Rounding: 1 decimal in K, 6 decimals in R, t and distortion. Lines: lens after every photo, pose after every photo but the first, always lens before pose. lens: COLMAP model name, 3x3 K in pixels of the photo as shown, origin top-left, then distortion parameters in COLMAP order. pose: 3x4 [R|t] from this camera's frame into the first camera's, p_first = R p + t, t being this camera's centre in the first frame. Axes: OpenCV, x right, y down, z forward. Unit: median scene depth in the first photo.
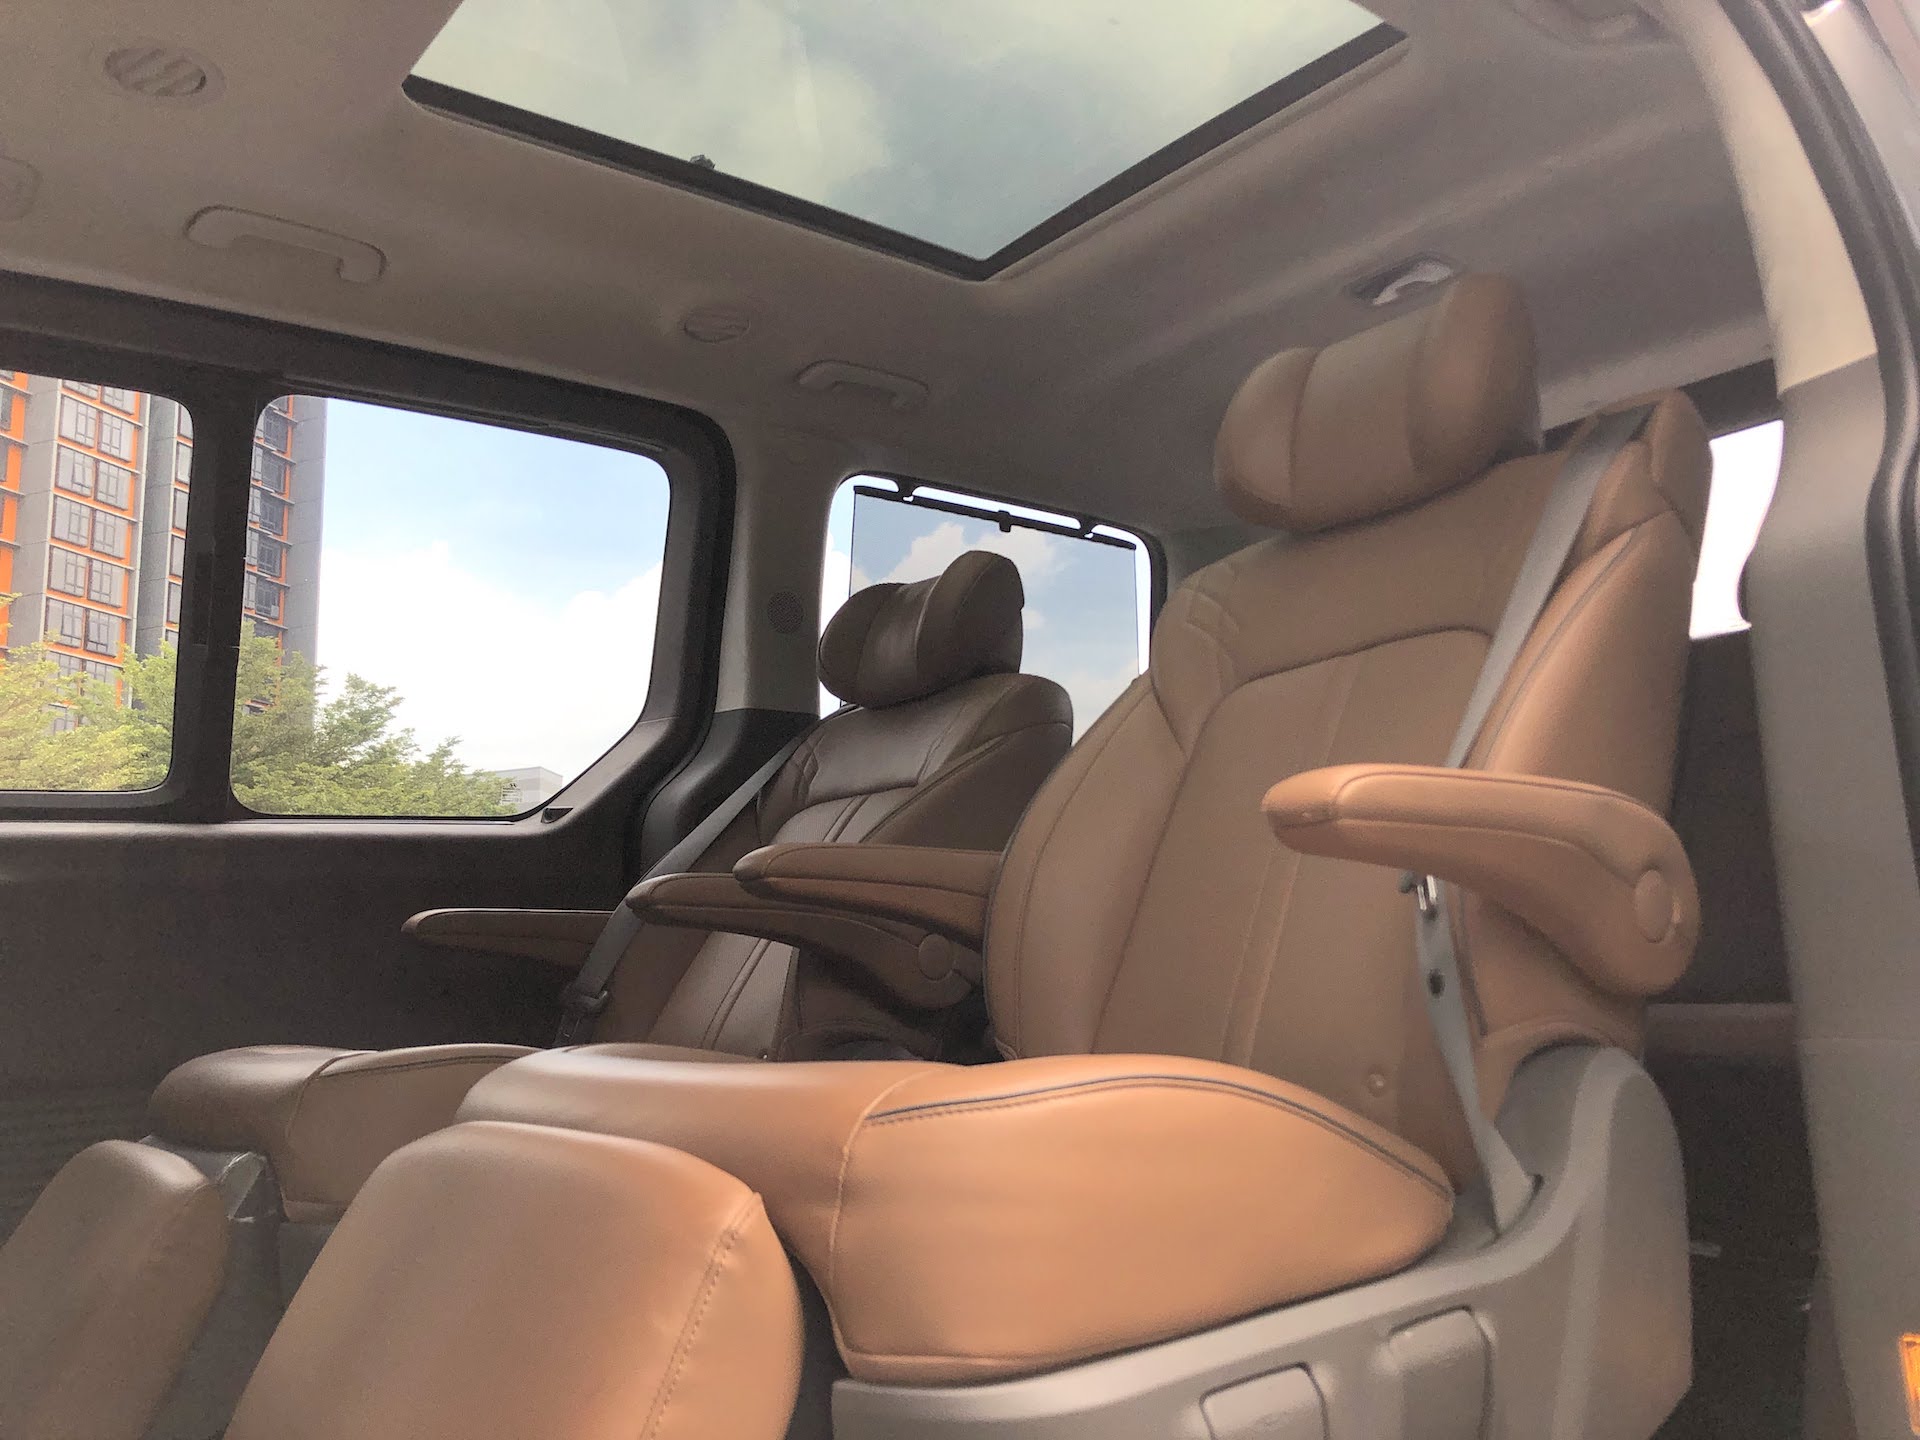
lens RADIAL K [[1592.2, 0, 960.0], [0, 1592.2, 720.0], [0, 0, 1]] dist [0.151075, -0.182577]
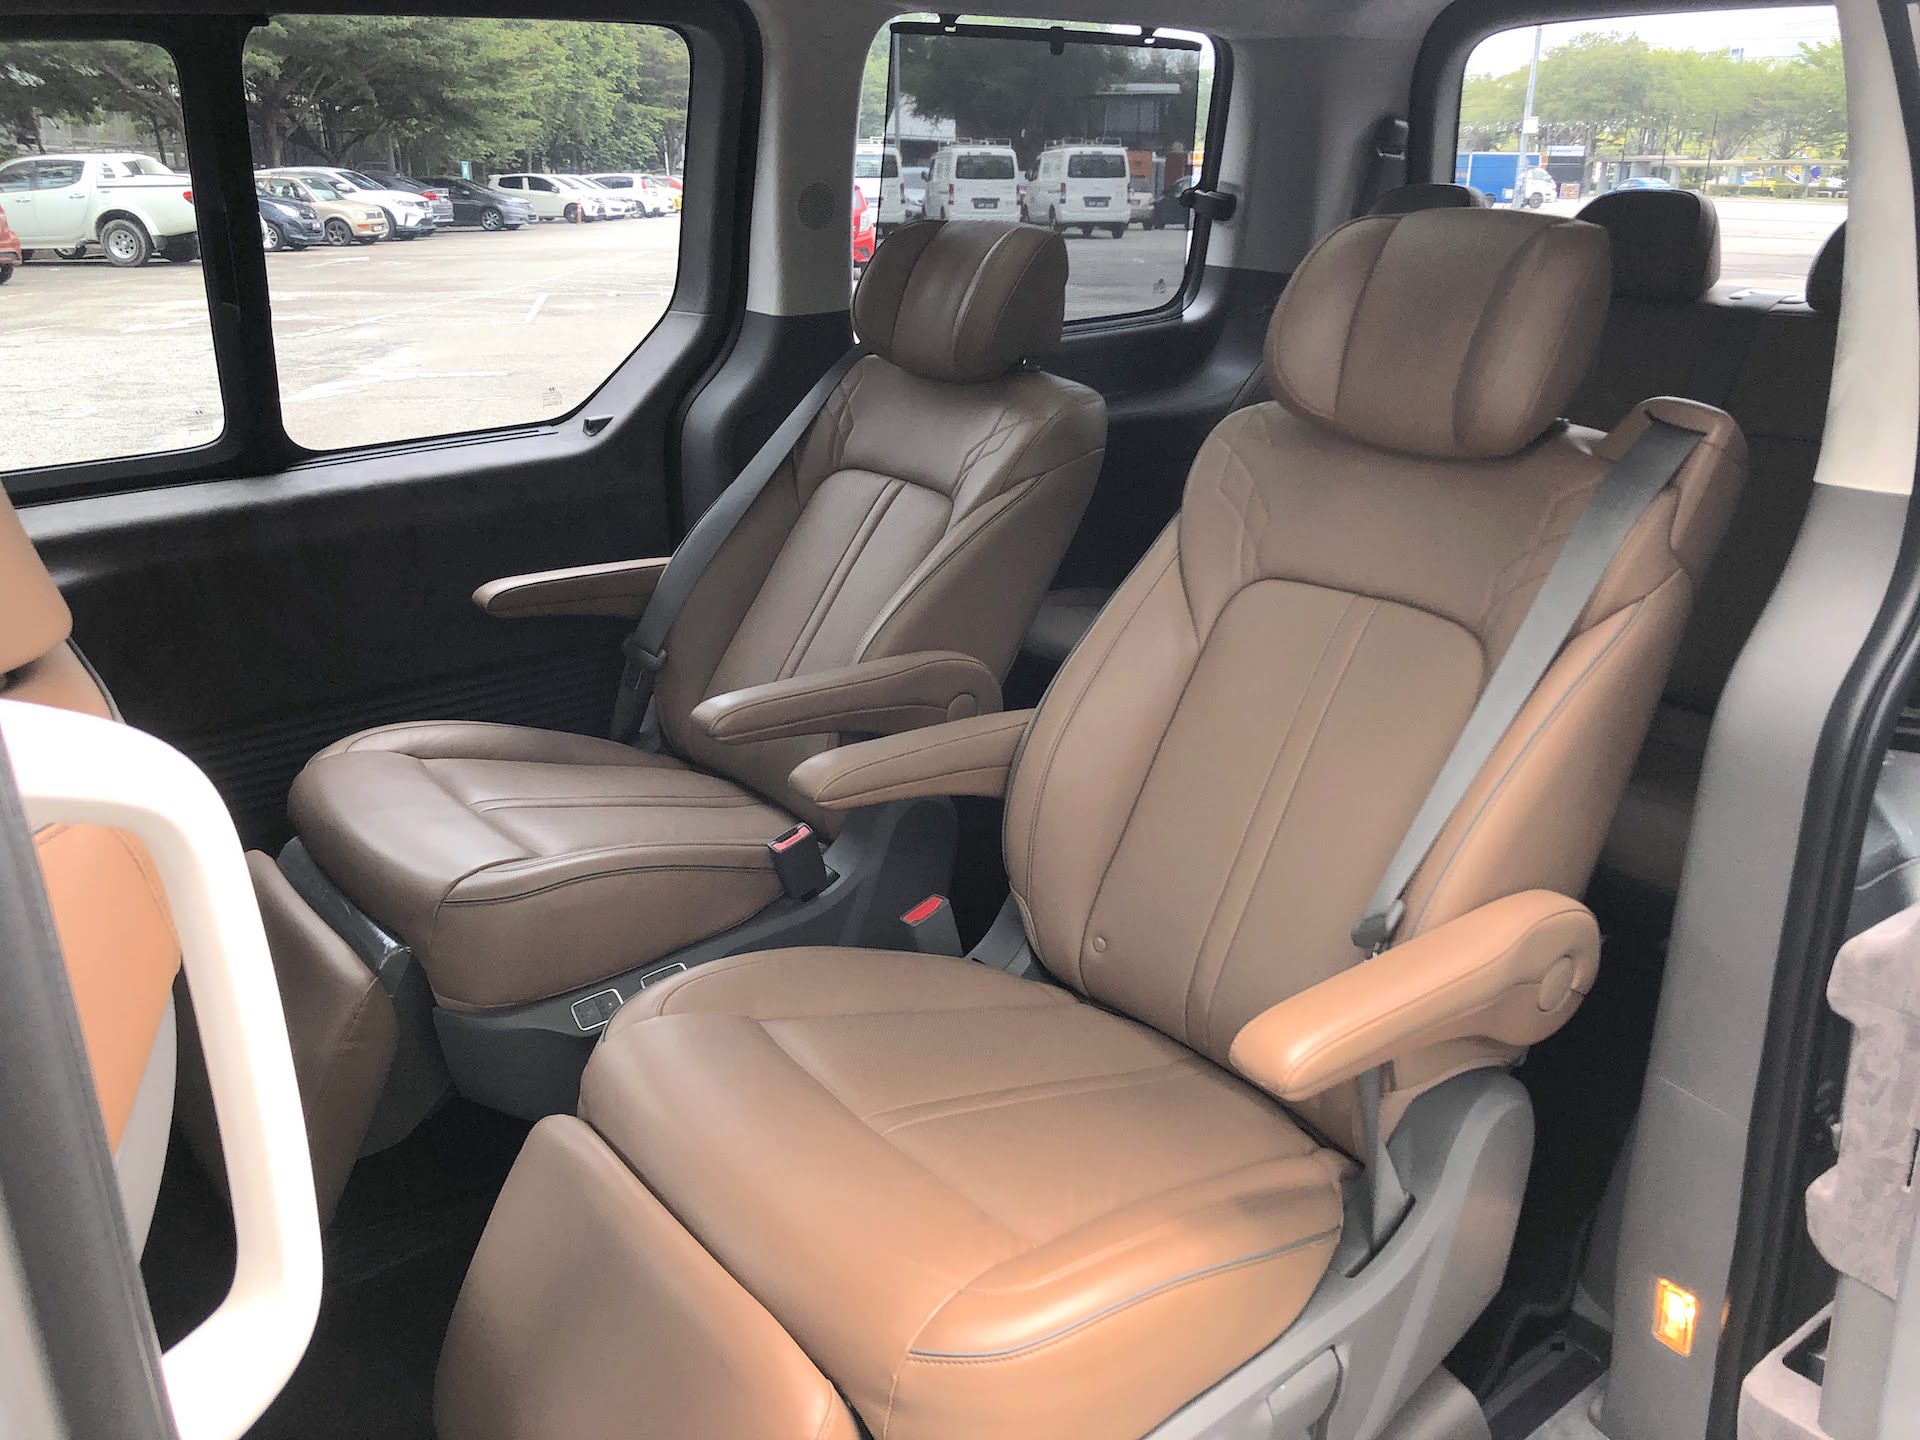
lens RADIAL K [[1592.2, 0, 960.0], [0, 1592.2, 720.0], [0, 0, 1]] dist [0.151075, -0.182577]
pose [[0.998940, 0.045974, 0.002397, -0.015594], [-0.041000, 0.864761, 0.500508, -0.344719], [0.020938, -0.500075, 0.865729, 0.021680]]
